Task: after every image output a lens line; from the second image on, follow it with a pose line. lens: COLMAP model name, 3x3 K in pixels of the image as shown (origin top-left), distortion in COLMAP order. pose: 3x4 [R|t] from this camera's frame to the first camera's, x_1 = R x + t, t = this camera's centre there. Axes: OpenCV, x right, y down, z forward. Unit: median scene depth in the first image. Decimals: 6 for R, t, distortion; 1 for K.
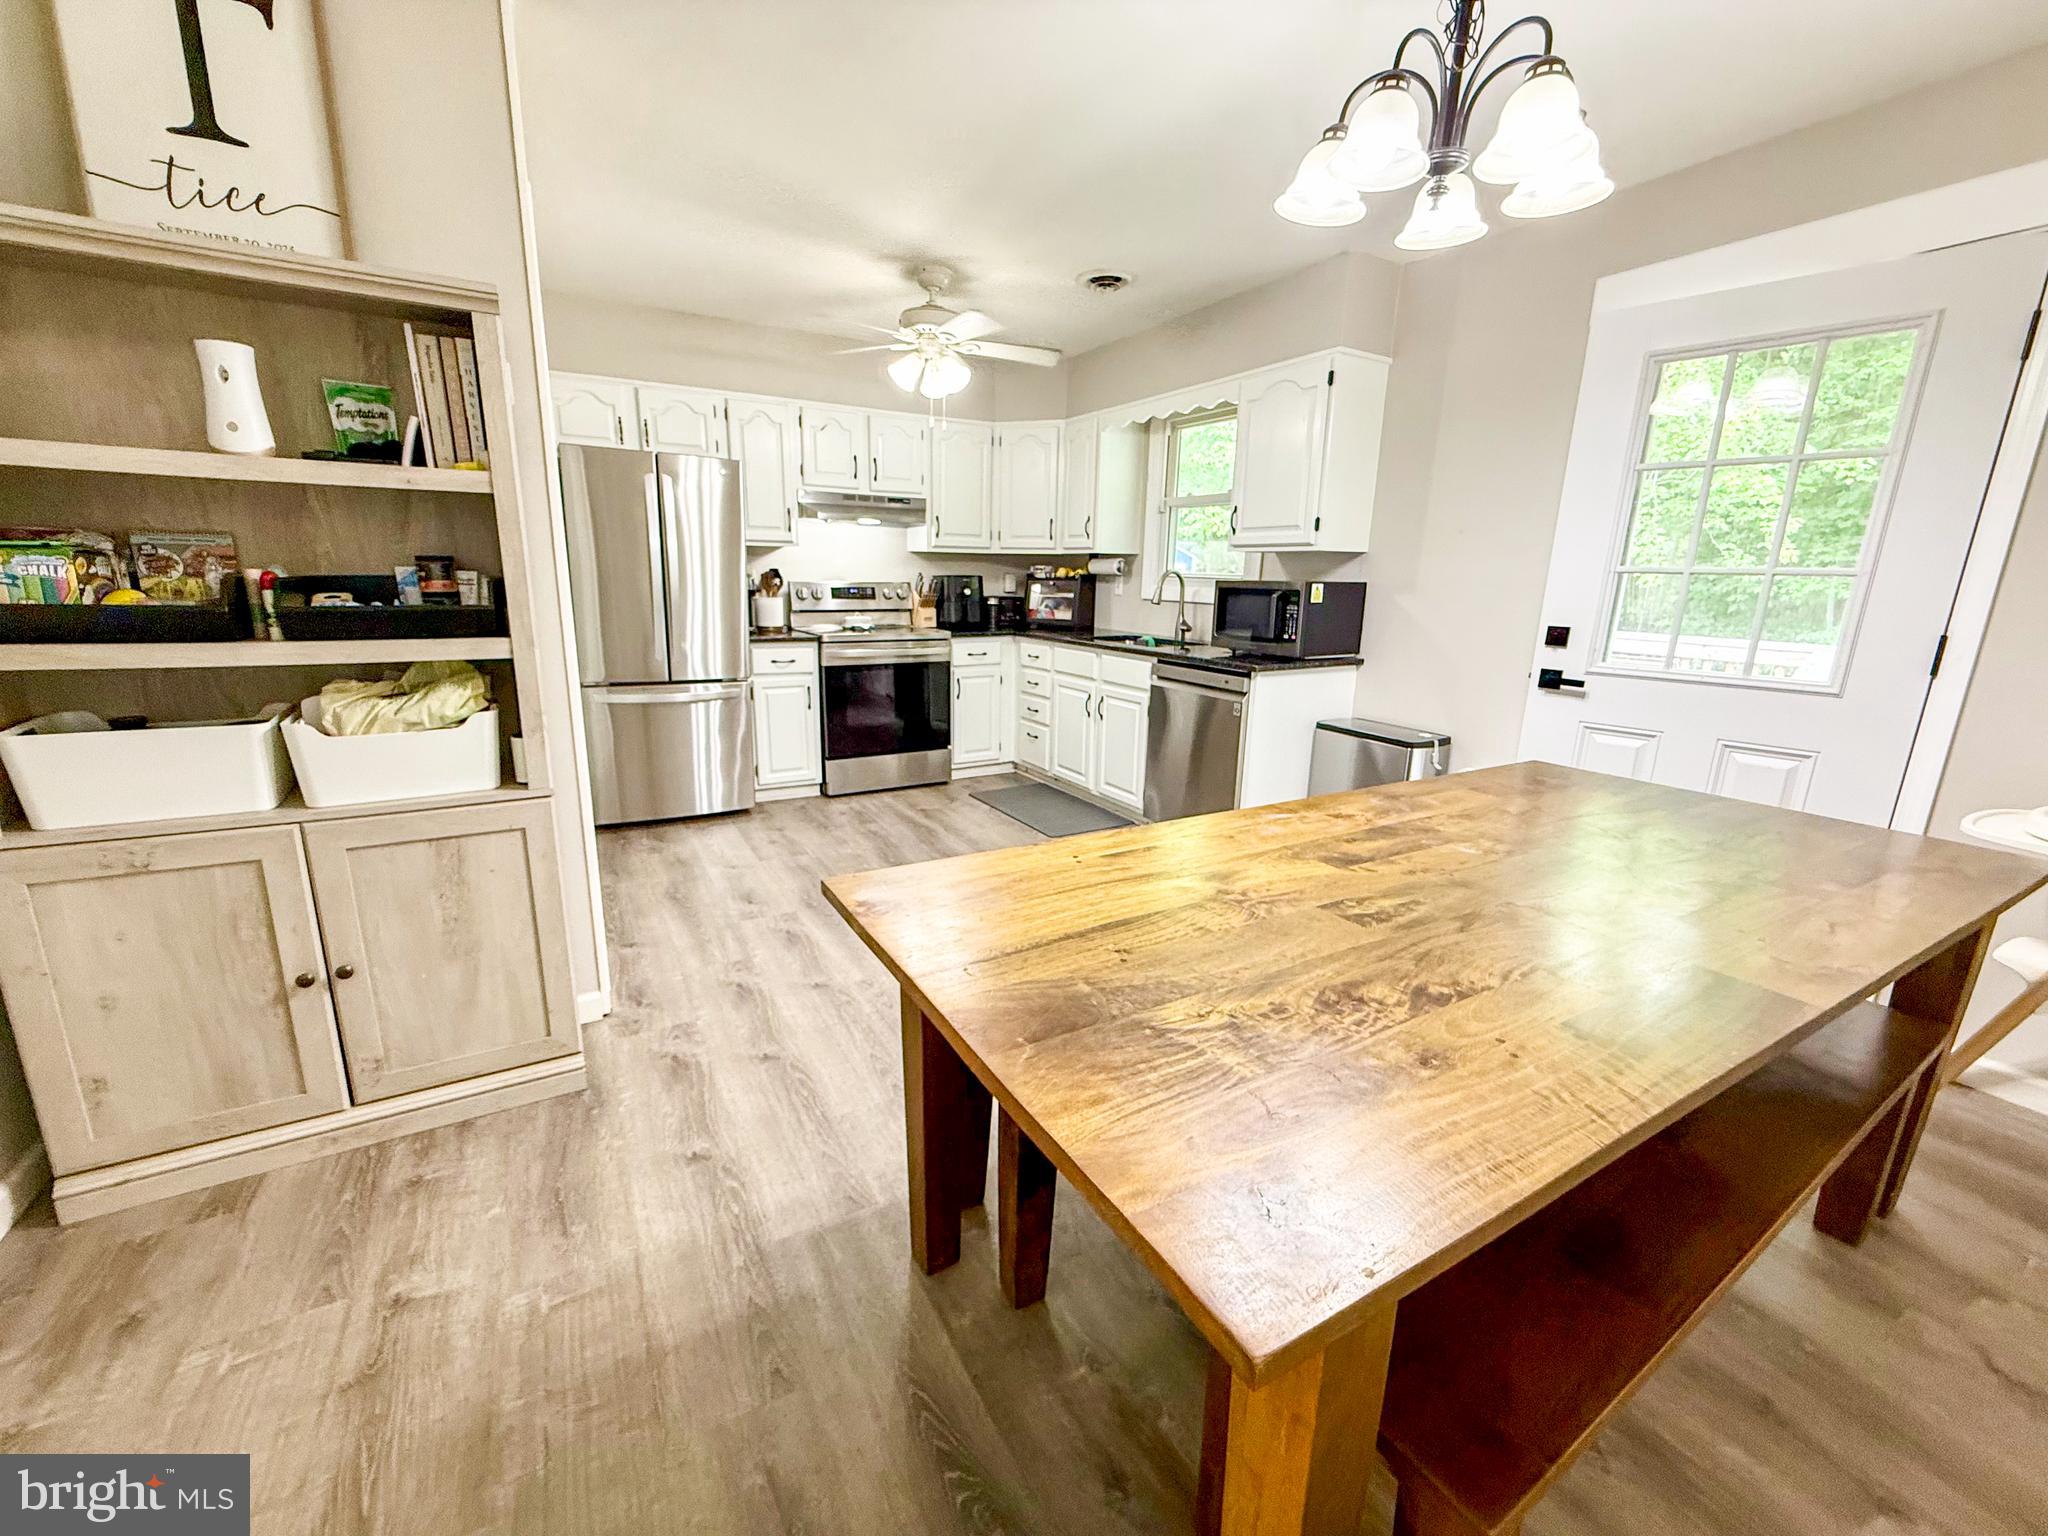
lens RADIAL K [[818.9, 0, 1013.8], [0, 818.9, 776.8], [0, 0, 1]] dist [-0.001596, 0.000164]
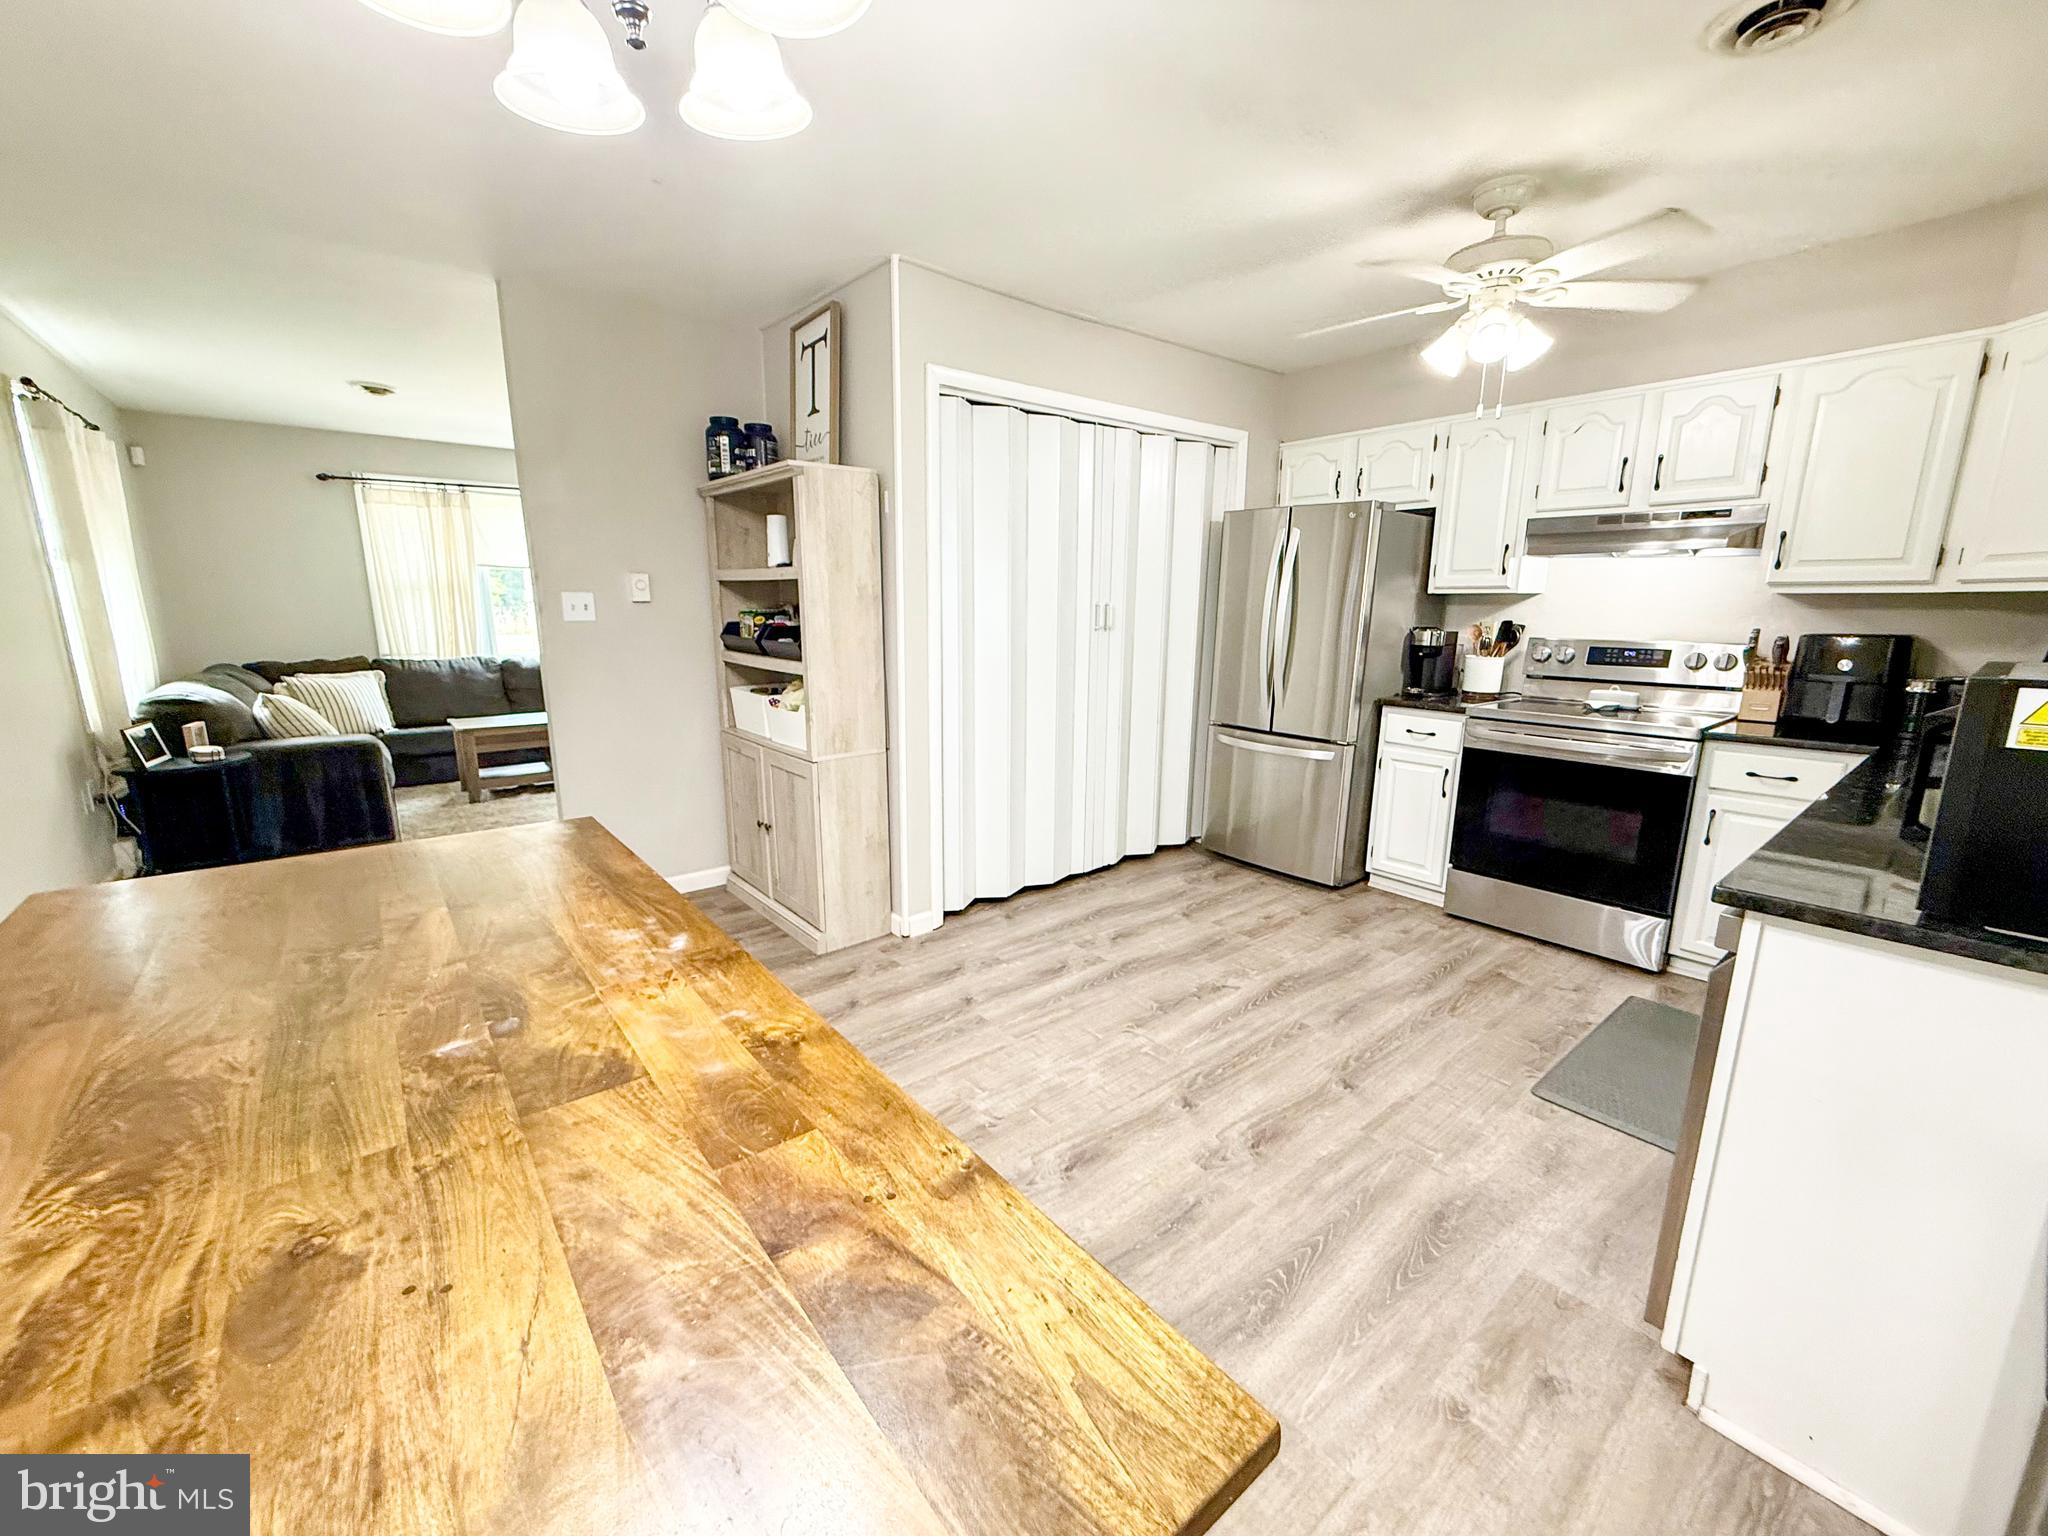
lens RADIAL K [[818.9, 0, 1024.0], [0, 818.9, 764.2], [0, 0, 1]] dist [-0.001596, 0.000164]
pose [[0.167848, 0.177536, -0.969695, 0.490586], [-0.244853, 0.960334, 0.133440, -0.132784], [0.954921, 0.215035, 0.204660, 0.498214]]
